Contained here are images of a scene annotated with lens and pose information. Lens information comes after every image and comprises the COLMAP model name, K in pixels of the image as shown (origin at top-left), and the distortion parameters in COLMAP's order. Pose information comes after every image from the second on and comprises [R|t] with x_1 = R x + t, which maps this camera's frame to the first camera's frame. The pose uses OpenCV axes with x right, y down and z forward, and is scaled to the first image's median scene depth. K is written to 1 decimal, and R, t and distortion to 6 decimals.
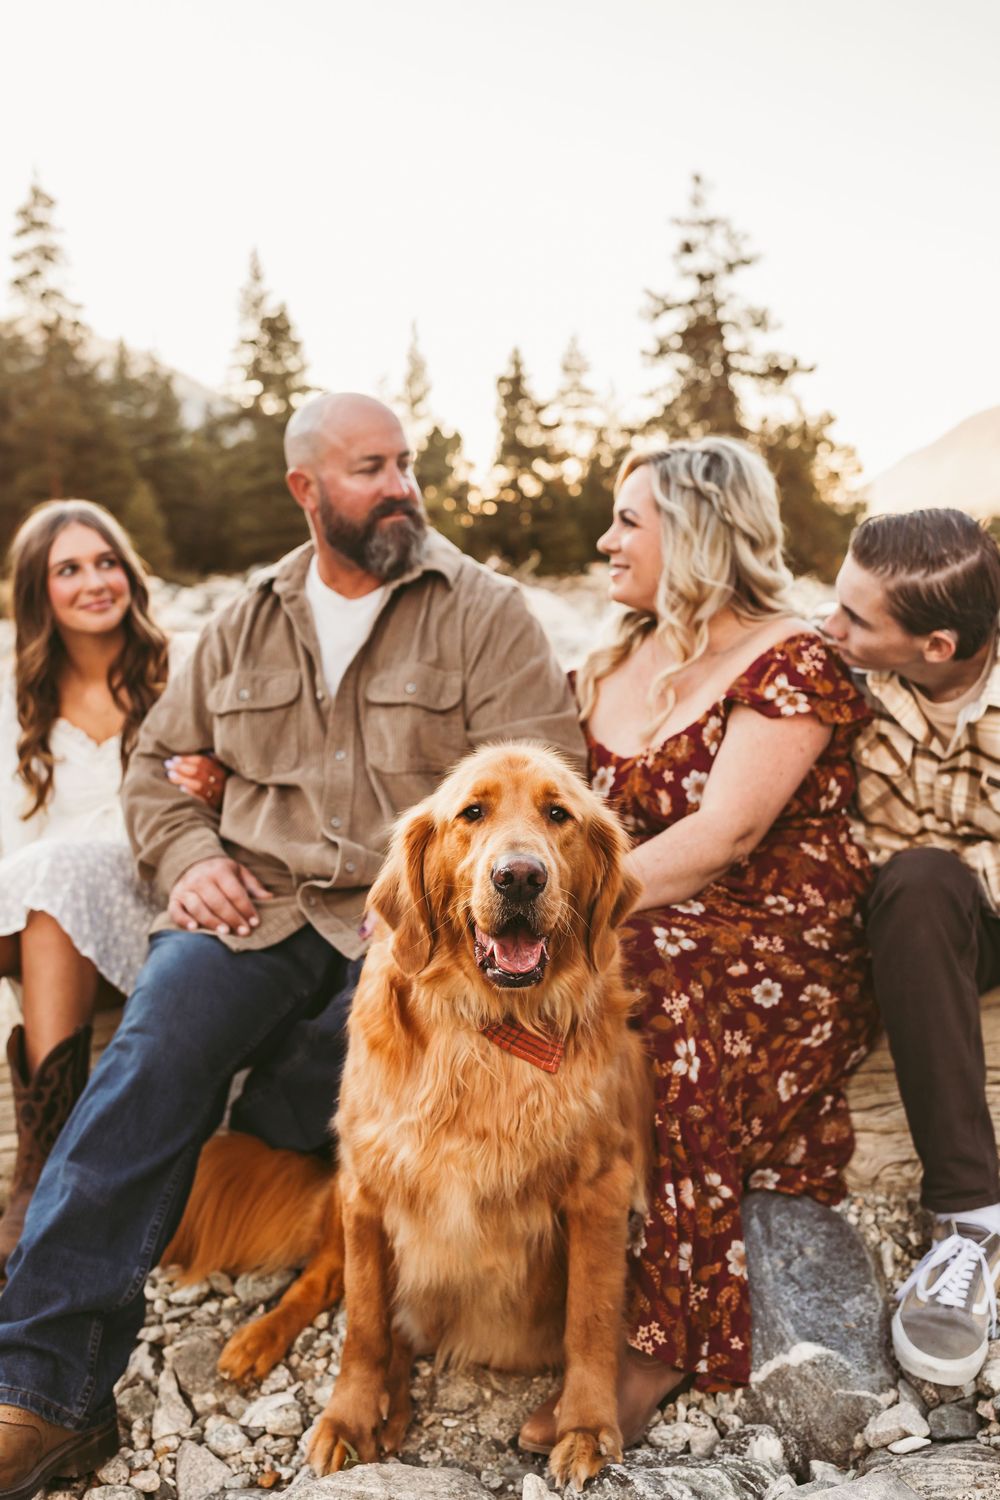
lens RADIAL K [[1509.8, 0, 500.0], [0, 1509.8, 750.0], [0, 0, 1]] dist [0.006572, 0.008967]
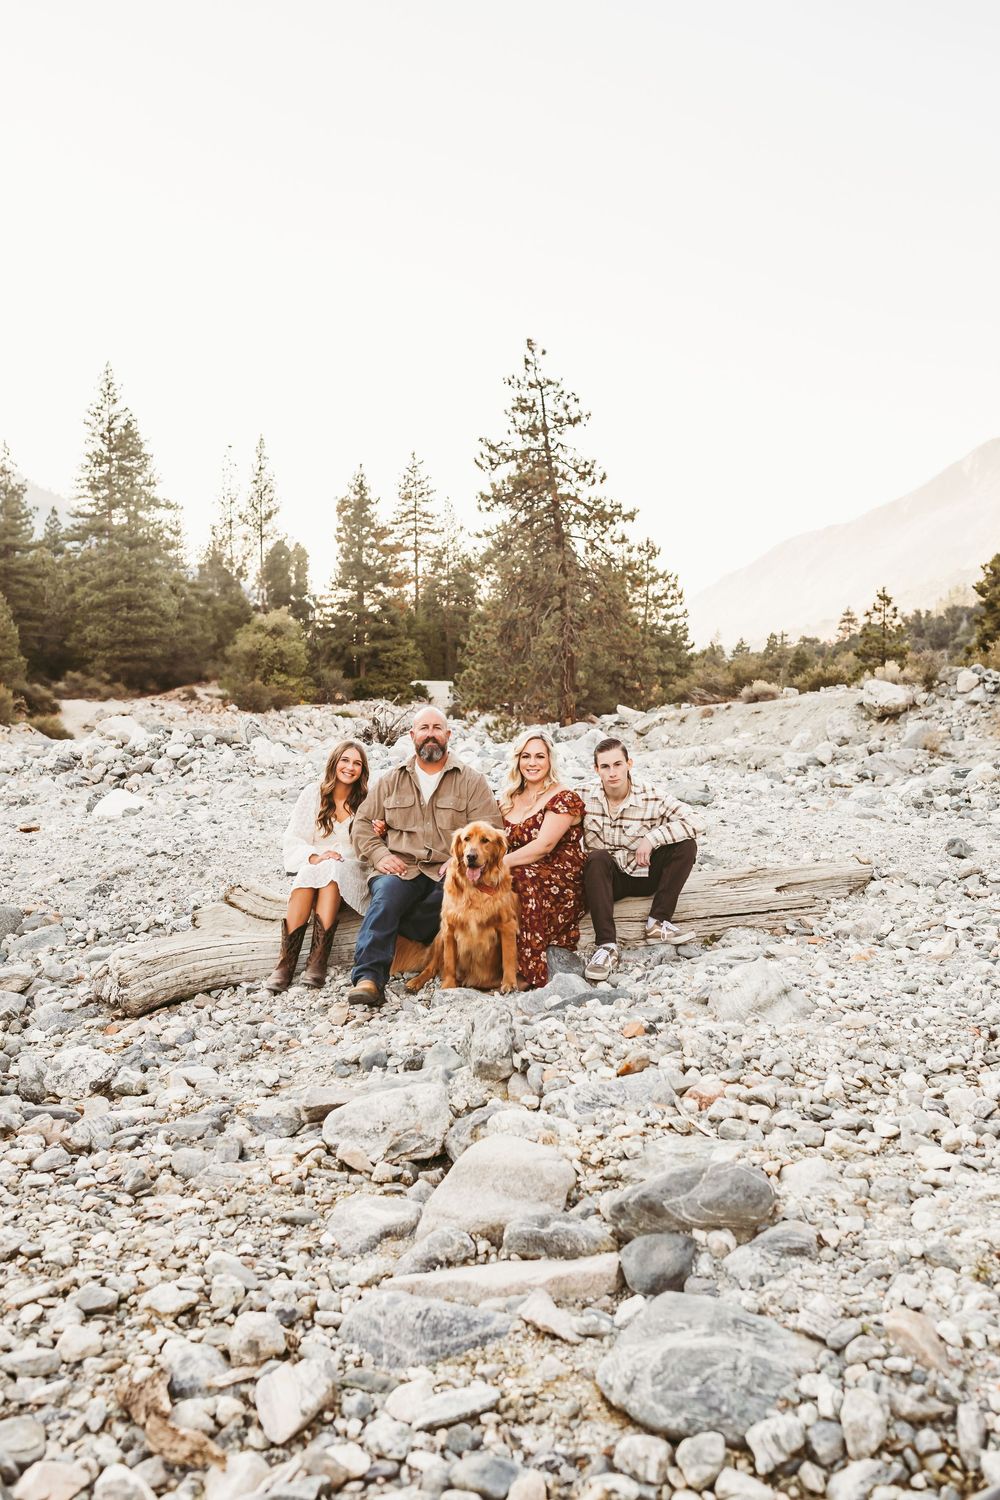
lens RADIAL K [[1509.8, 0, 500.0], [0, 1509.8, 750.0], [0, 0, 1]] dist [0.006572, 0.008967]
pose [[0.993641, 0.018142, 0.111123, -0.330002], [-0.010008, 0.997258, -0.073321, 0.086008], [-0.112149, 0.071743, 0.991098, -2.368803]]
